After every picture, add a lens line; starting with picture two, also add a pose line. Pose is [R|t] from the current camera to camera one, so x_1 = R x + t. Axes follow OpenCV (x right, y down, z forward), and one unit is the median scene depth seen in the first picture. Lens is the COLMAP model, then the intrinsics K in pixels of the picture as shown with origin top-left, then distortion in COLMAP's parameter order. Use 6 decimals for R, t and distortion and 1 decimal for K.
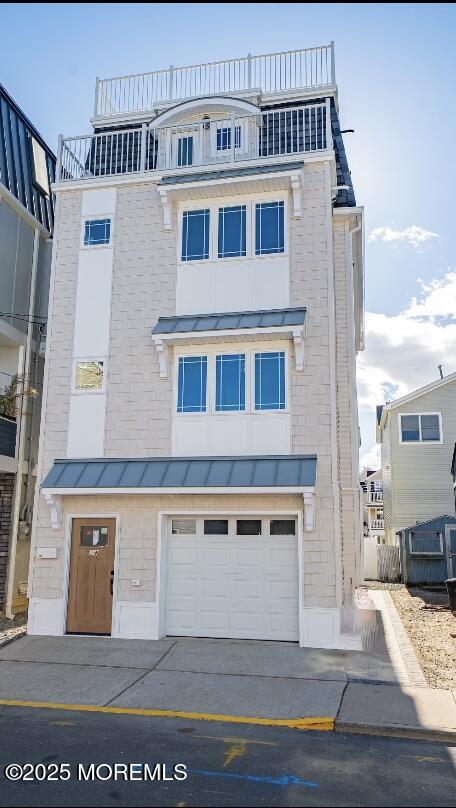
lens RADIAL K [[665.4, 0, 228.0], [0, 665.4, 404.0], [0, 0, 1]] dist [0.002380, 0.000106]
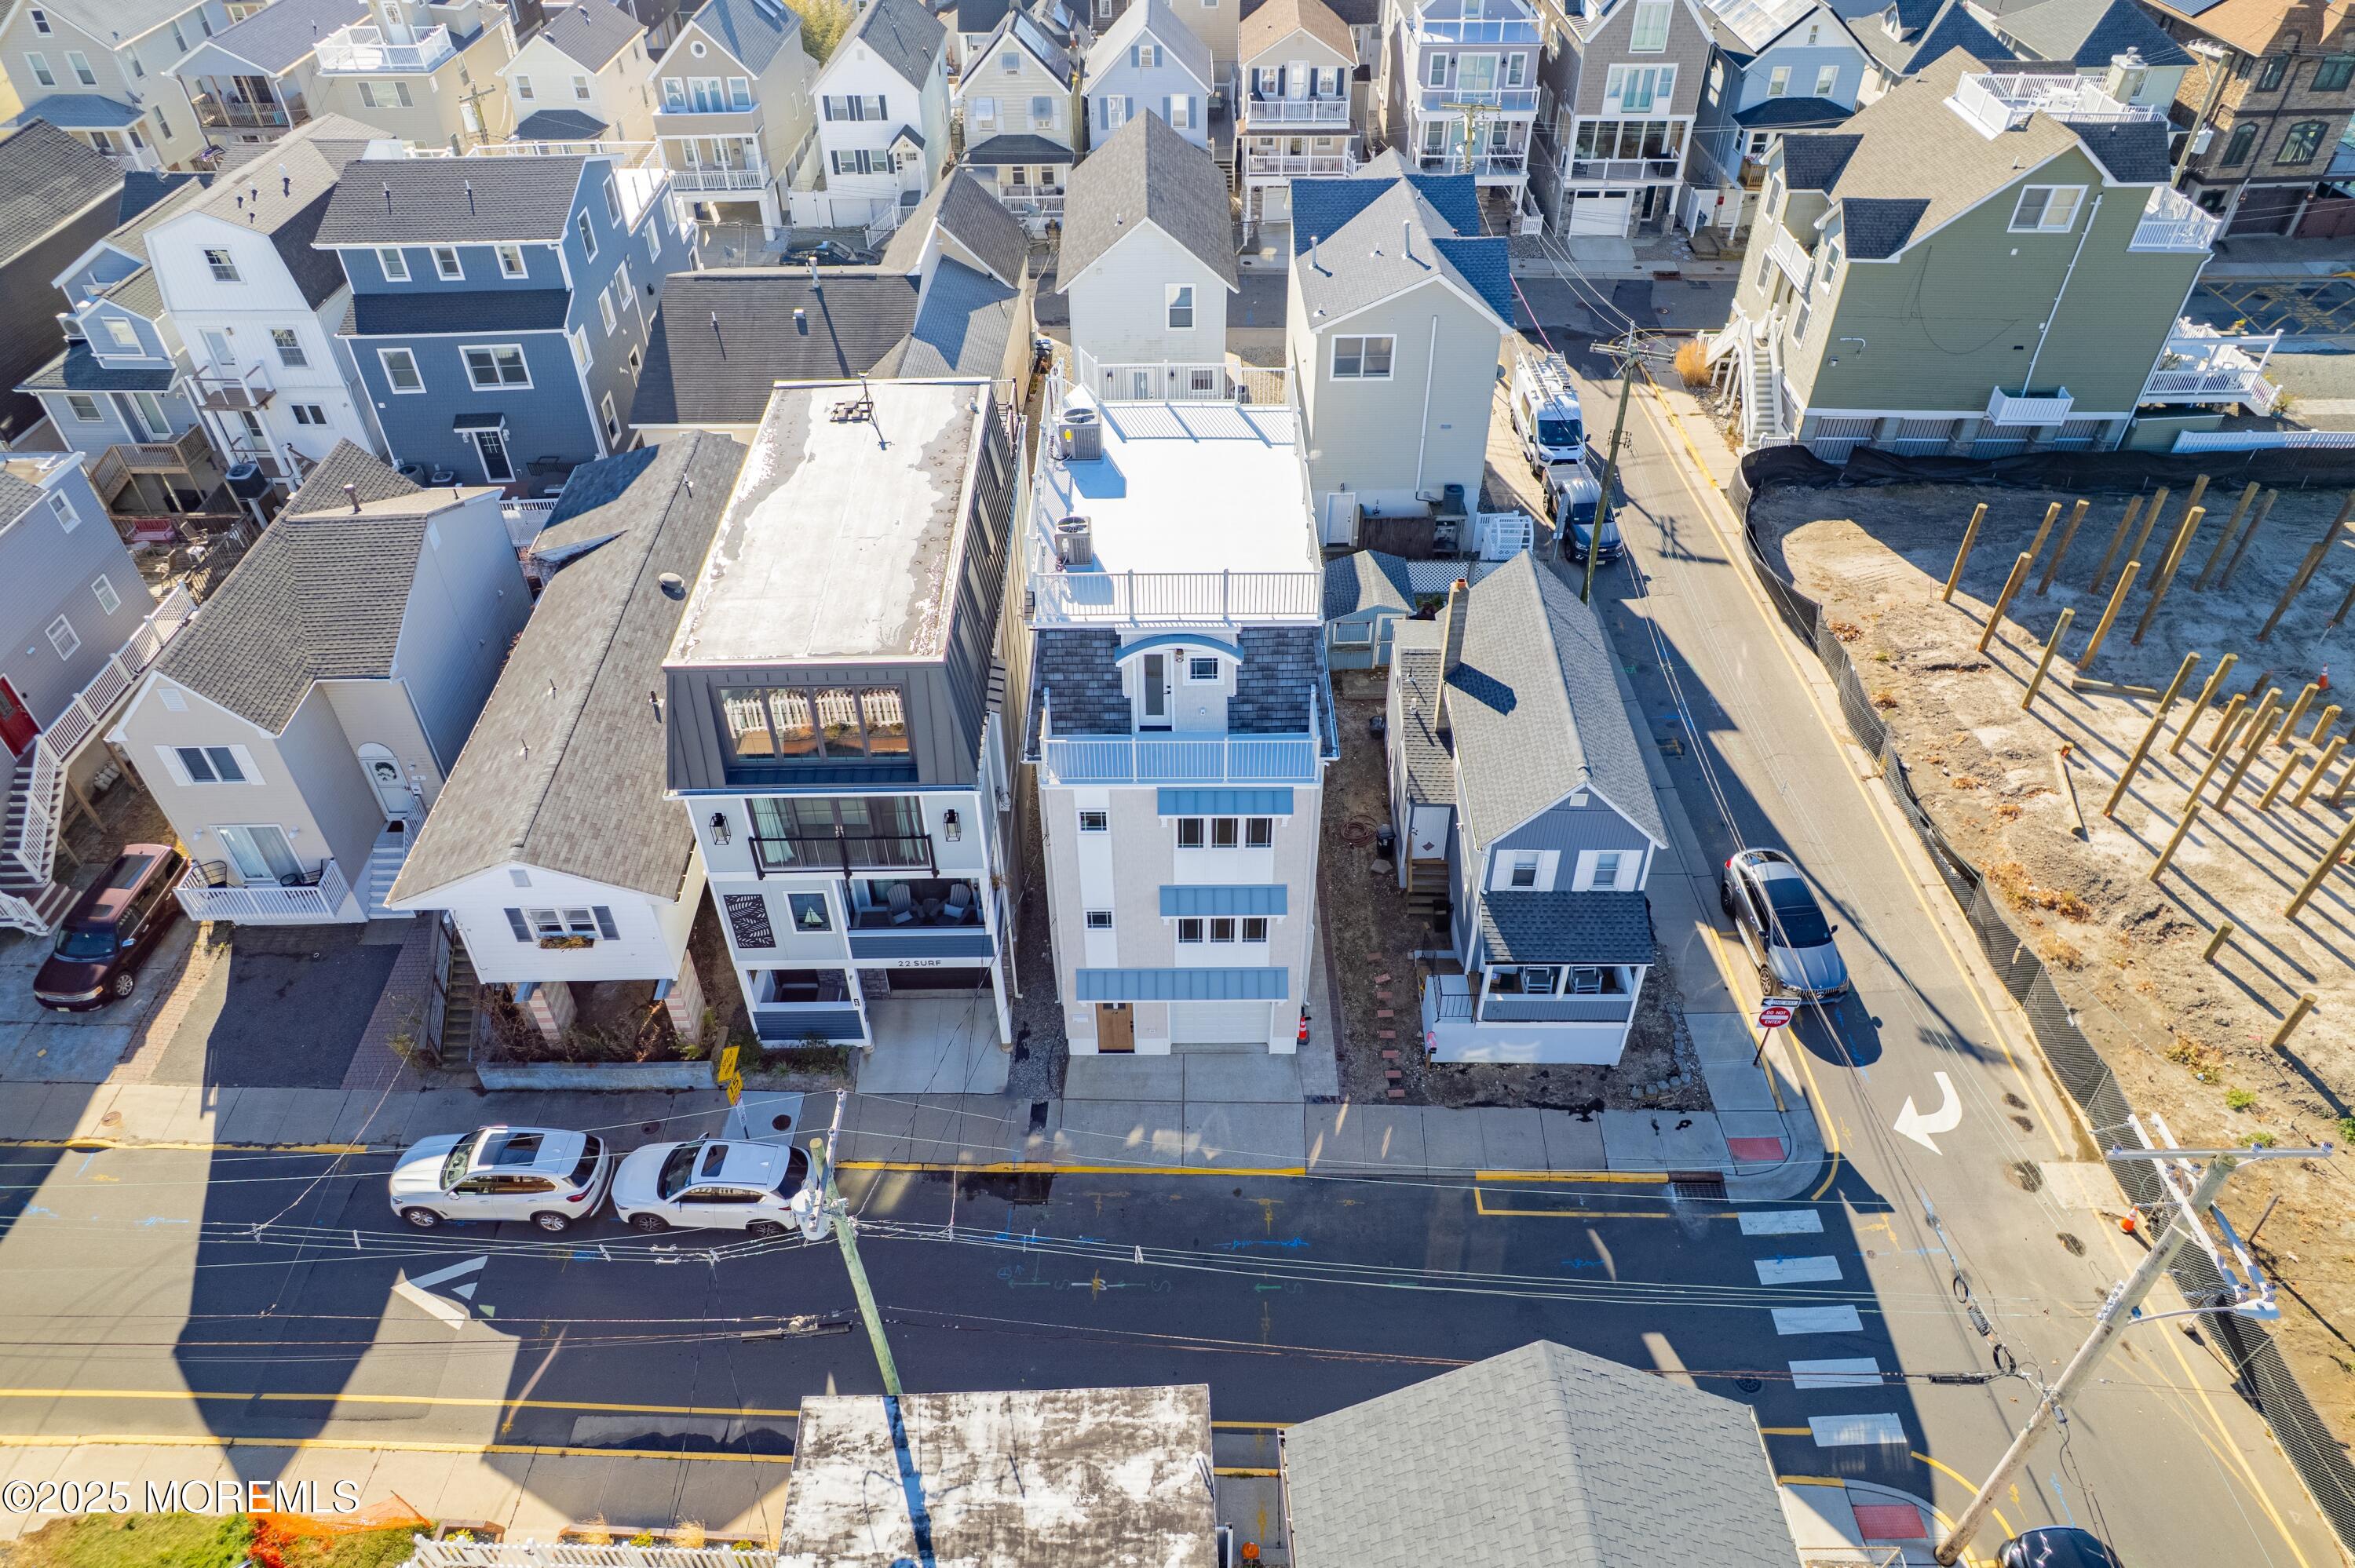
lens RADIAL K [[1511.4, 0, 1172.0], [0, 1511.4, 815.9], [0, 0, 1]] dist [-0.079428, 0.070473]
pose [[0.976521, -0.155555, 0.149025, -0.455178], [-0.030211, 0.586058, 0.809705, -2.331416], [-0.213291, -0.795197, 0.567599, -0.397866]]
